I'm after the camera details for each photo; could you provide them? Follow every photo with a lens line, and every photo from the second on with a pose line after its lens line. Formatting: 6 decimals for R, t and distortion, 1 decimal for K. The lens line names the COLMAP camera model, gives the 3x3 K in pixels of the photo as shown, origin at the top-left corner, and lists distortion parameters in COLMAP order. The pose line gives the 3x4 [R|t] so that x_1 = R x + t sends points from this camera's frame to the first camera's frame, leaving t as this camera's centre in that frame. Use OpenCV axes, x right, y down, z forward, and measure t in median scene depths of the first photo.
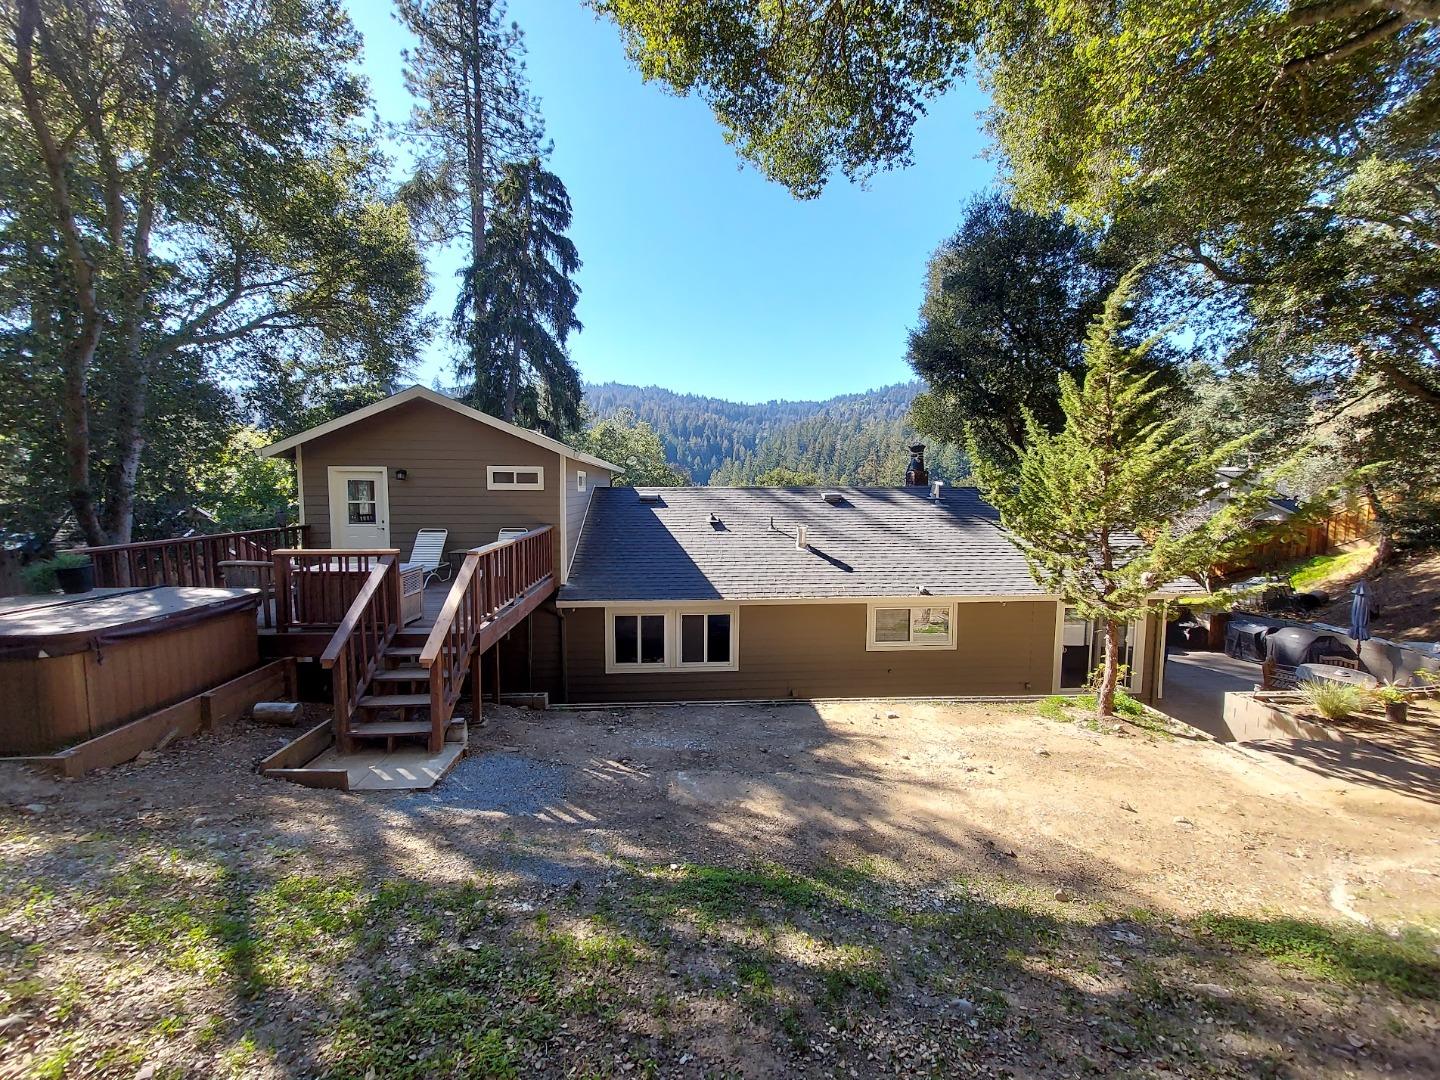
lens RADIAL K [[566.5, 0, 720.7], [0, 566.5, 541.1], [0, 0, 1]] dist [0.003914, -0.001465]
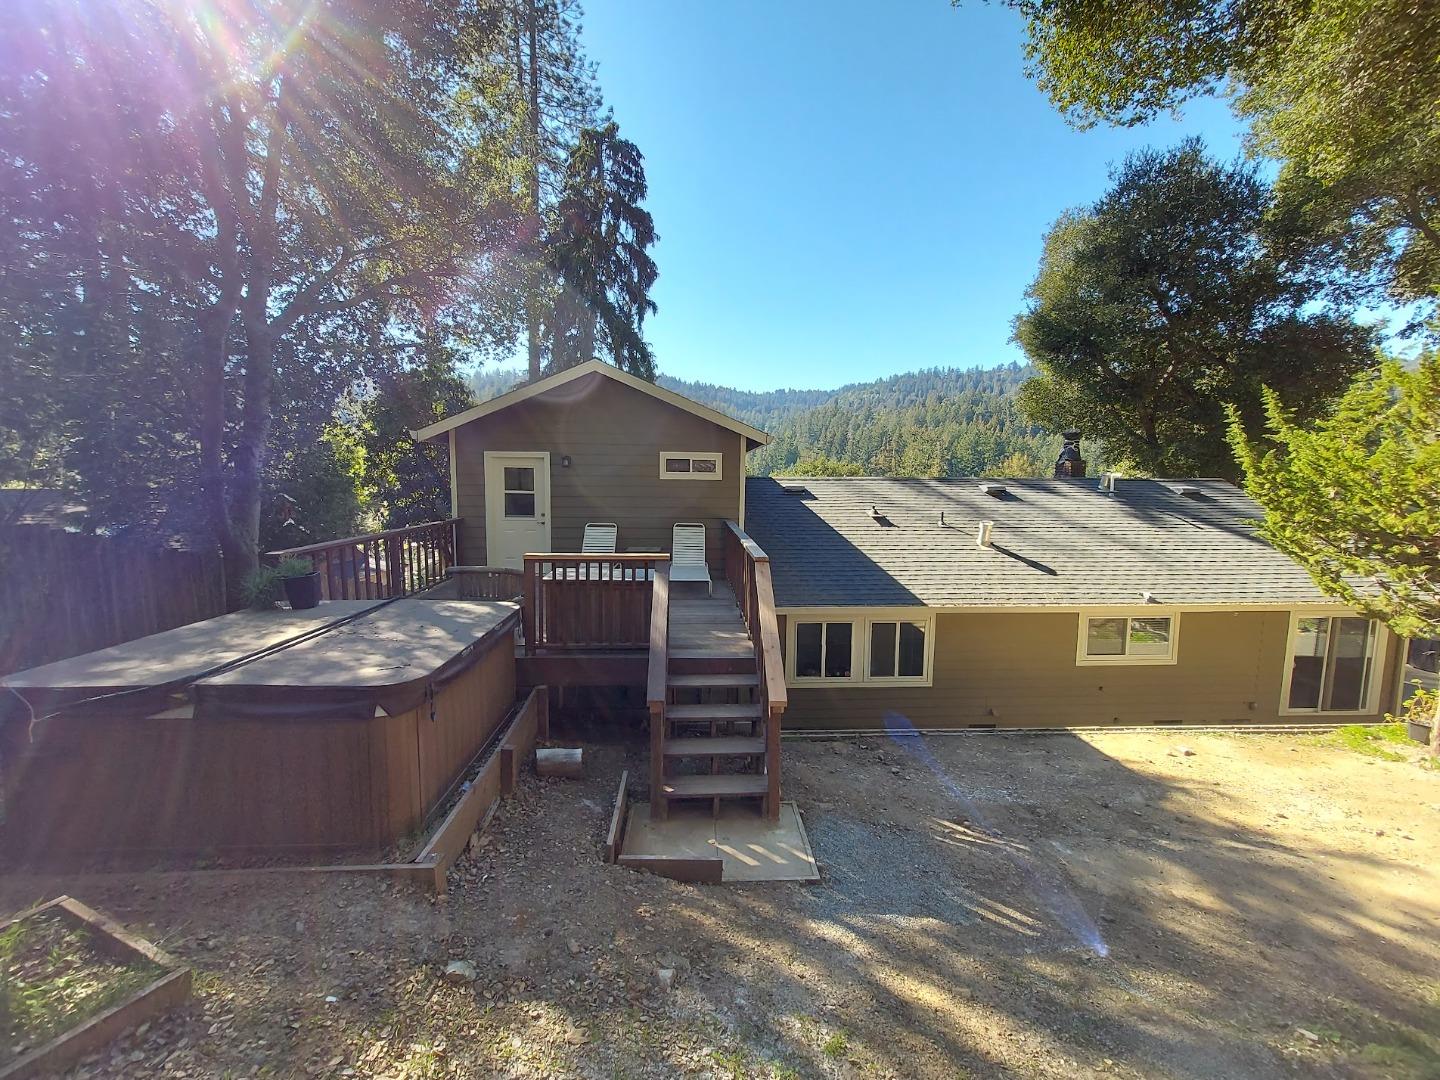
lens RADIAL K [[566.5, 0, 718.6], [0, 566.5, 541.1], [0, 0, 1]] dist [0.003914, -0.001465]
pose [[0.999903, 0.008404, -0.011111, -0.298696], [-0.008193, 0.999788, 0.018905, -0.011625], [0.011267, -0.018812, 0.999760, 0.118790]]
